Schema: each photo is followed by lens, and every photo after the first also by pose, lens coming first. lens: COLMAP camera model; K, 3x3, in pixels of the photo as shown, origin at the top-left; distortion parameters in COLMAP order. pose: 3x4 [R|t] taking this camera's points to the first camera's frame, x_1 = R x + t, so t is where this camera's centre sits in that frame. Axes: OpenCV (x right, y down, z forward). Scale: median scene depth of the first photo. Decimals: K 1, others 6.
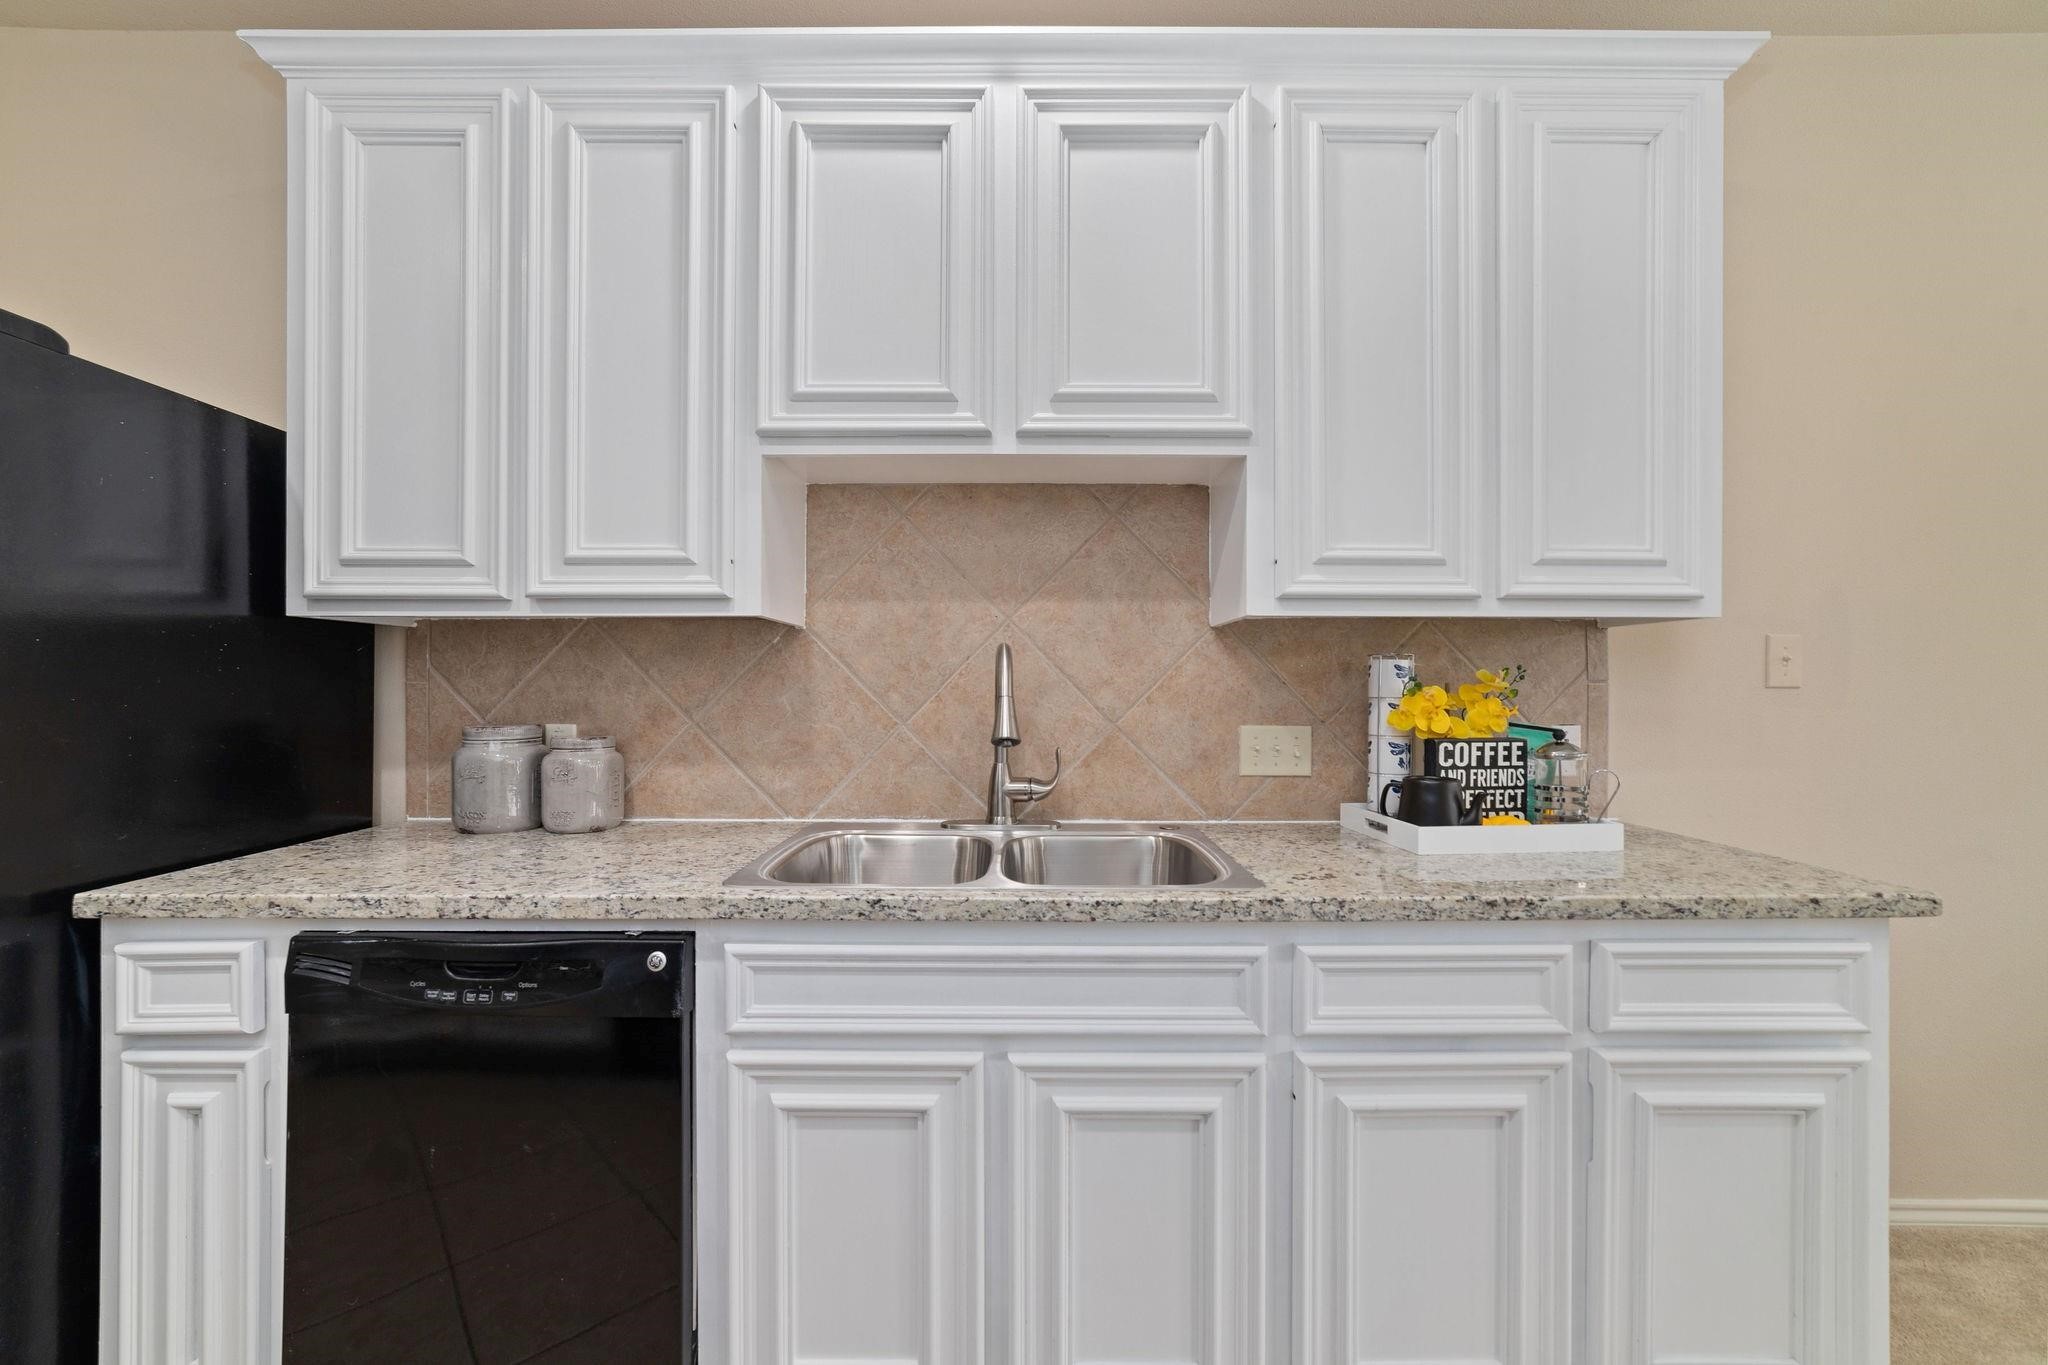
lens RADIAL K [[794.8, 0, 1026.2], [0, 794.8, 685.6], [0, 0, 1]] dist [-0.023450, 0.009962]
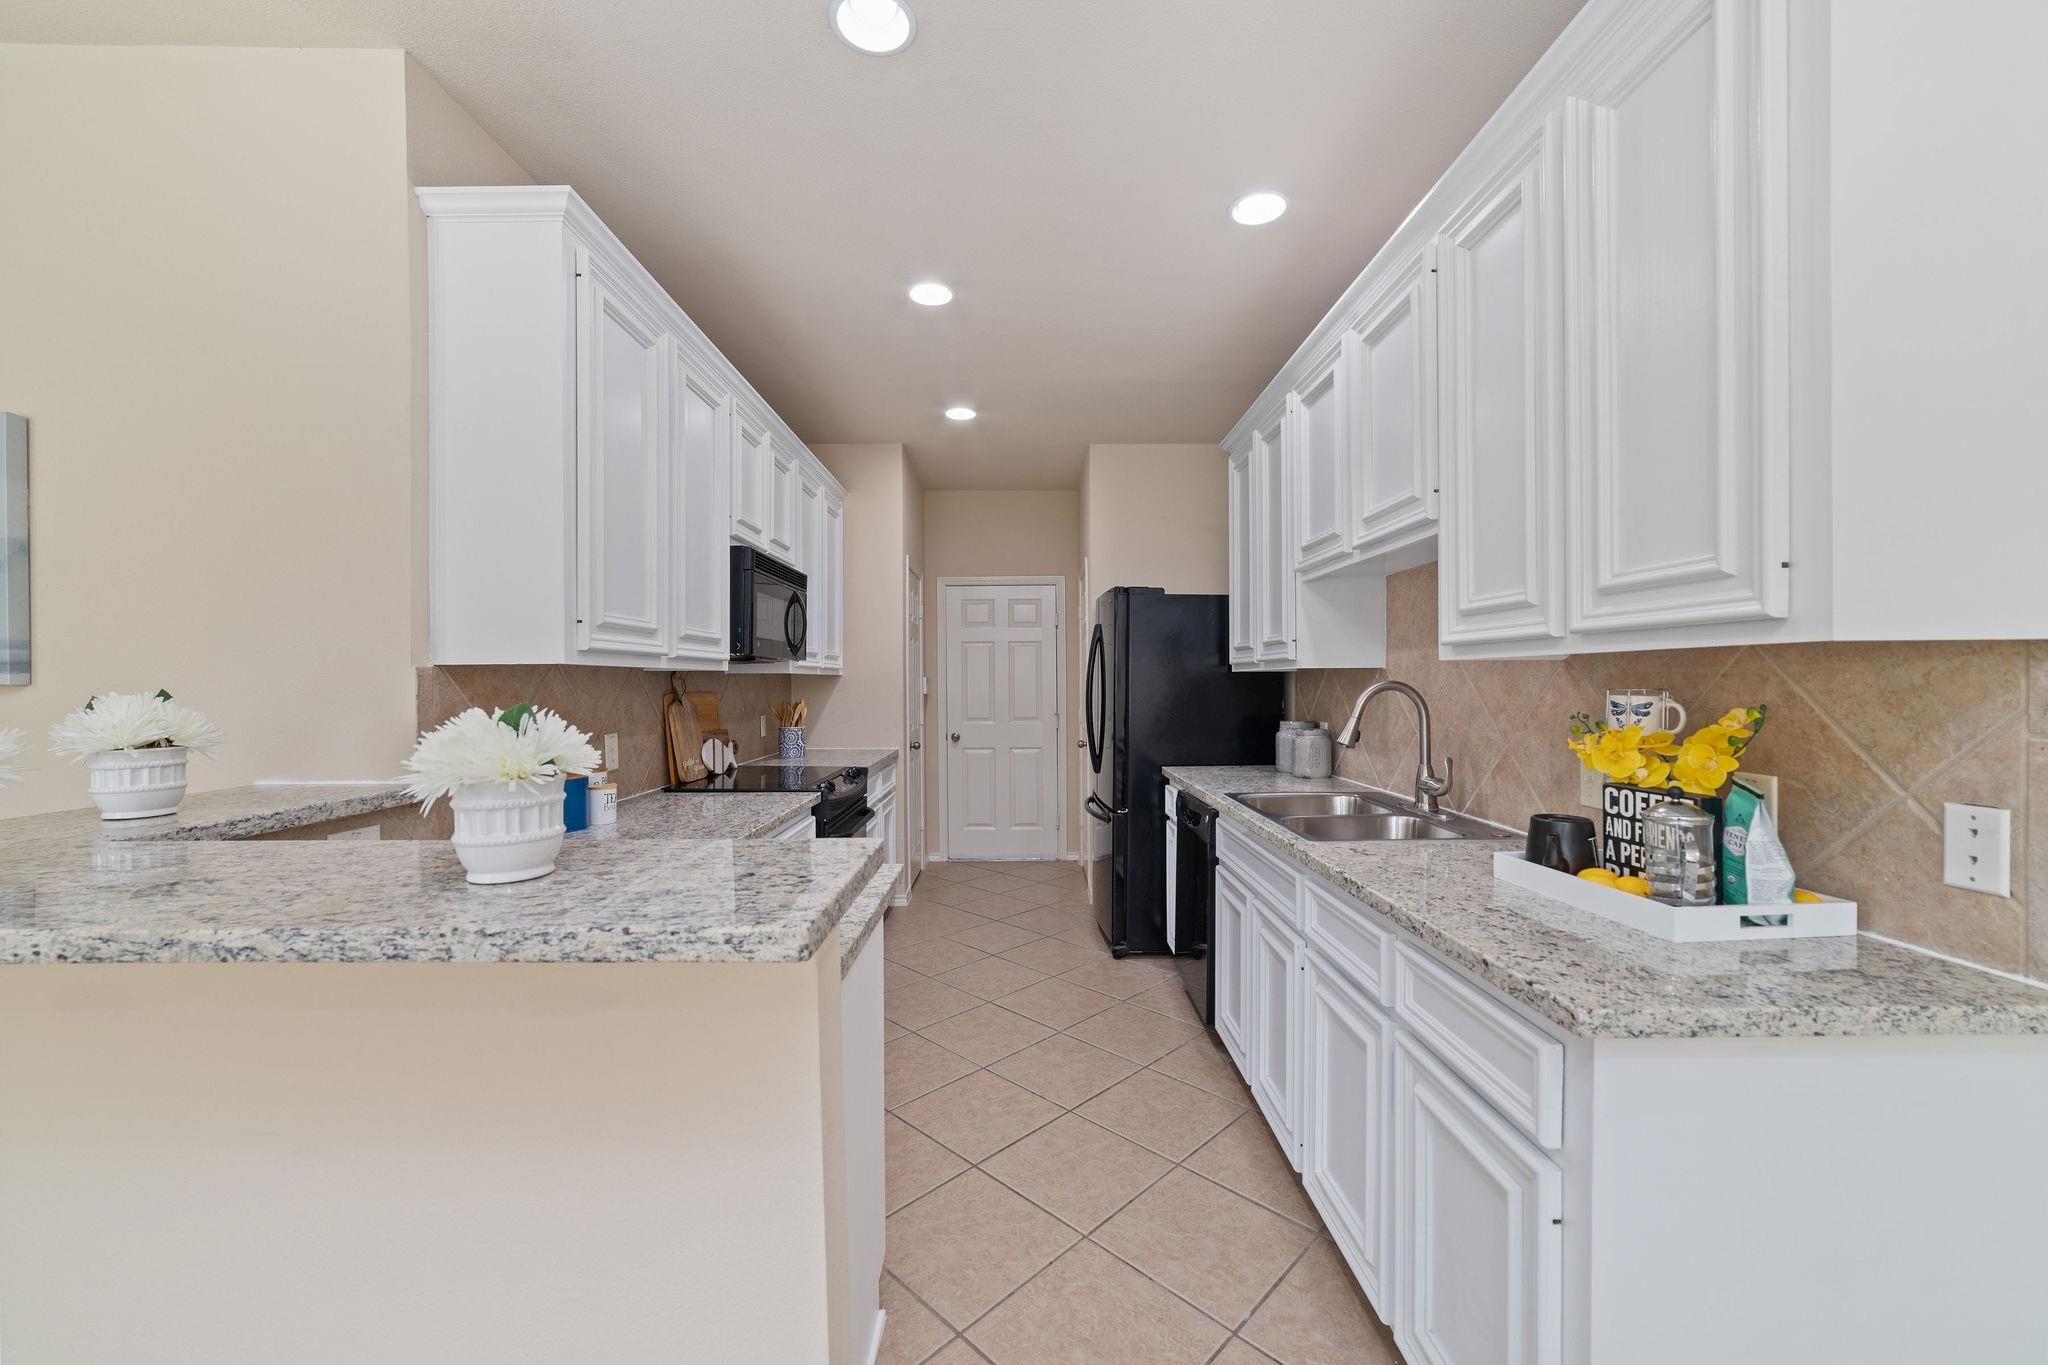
lens RADIAL K [[794.8, 0, 1026.2], [0, 794.8, 685.6], [0, 0, 1]] dist [-0.023450, 0.009962]
pose [[0.009861, 0.003007, -0.999947, 1.583724], [0.006420, 0.999975, 0.003071, -0.058606], [0.999931, -0.006450, 0.009842, 0.344707]]
